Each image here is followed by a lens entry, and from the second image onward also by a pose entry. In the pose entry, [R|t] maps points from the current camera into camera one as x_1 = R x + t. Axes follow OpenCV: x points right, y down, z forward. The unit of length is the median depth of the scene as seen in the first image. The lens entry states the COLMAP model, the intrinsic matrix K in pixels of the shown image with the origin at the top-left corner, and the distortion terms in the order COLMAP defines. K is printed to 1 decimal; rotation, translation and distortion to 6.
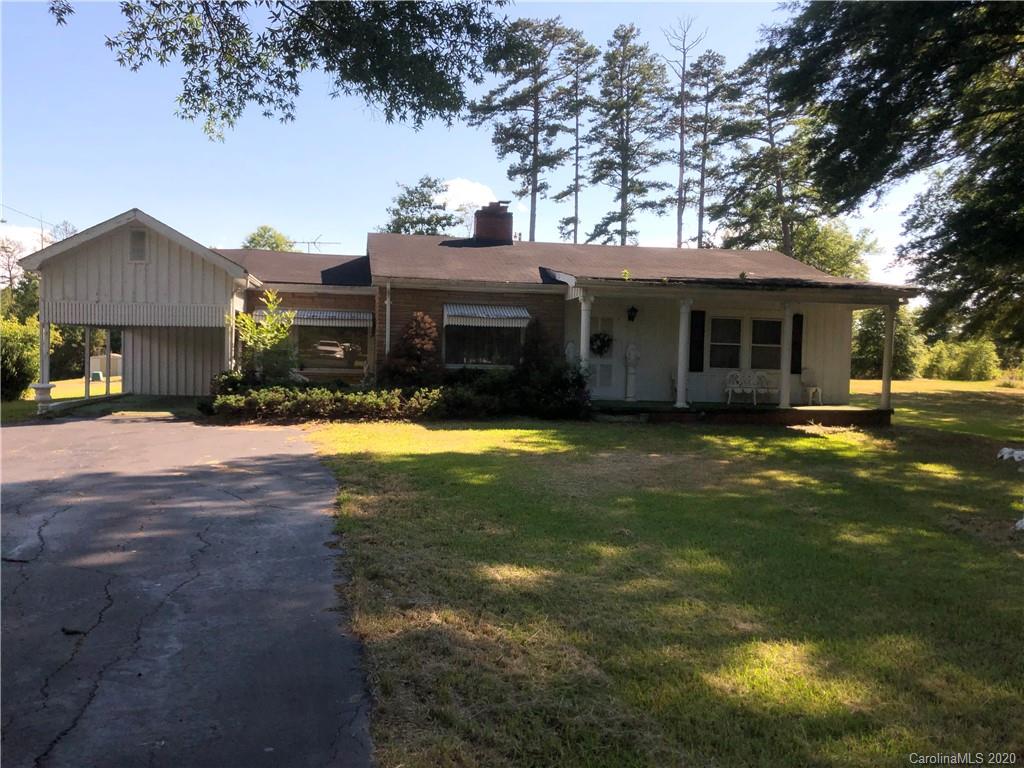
lens RADIAL K [[836.8, 0, 491.3], [0, 836.8, 381.2], [0, 0, 1]] dist [0.035665, -0.070395]
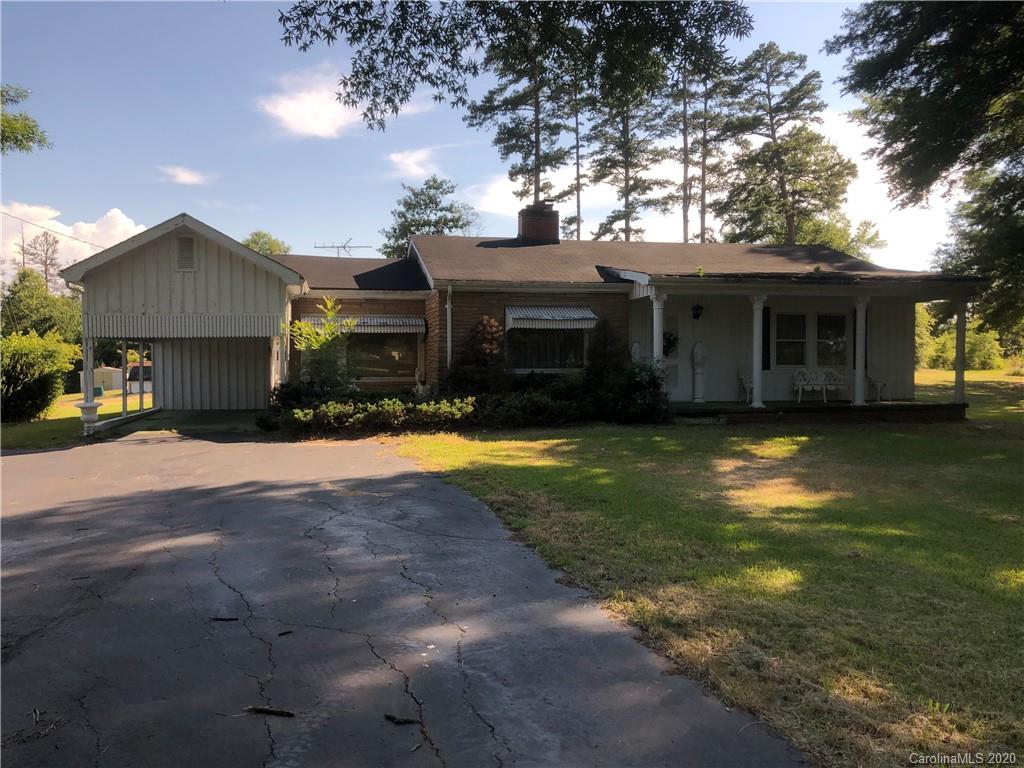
lens RADIAL K [[836.8, 0, 504.1], [0, 836.8, 376.2], [0, 0, 1]] dist [0.035665, -0.070395]
pose [[0.998914, -0.028001, 0.037231, -0.036274], [0.028306, 0.999570, -0.007675, -0.001995], [-0.037000, 0.008720, 0.999277, 0.016314]]
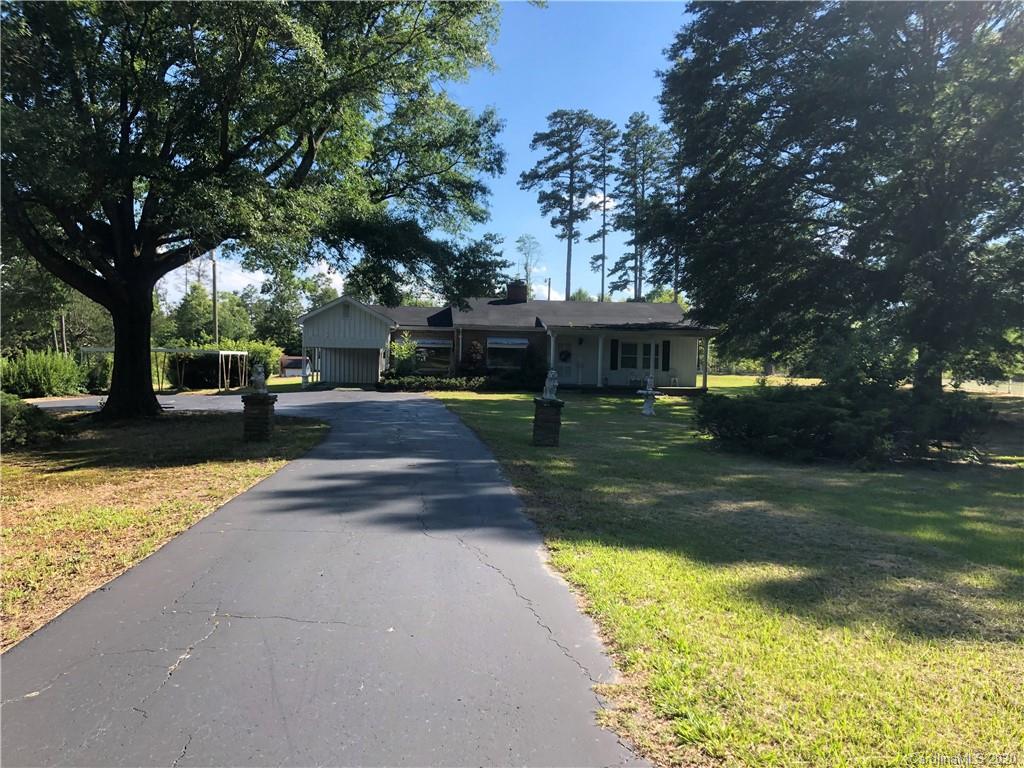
lens RADIAL K [[836.8, 0, 513.6], [0, 836.8, 394.1], [0, 0, 1]] dist [0.035665, -0.070395]
pose [[0.998146, 0.003073, -0.060794, 0.050765], [-0.002334, 0.999923, 0.012225, 0.009056], [0.060827, -0.012061, 0.998075, -0.402020]]
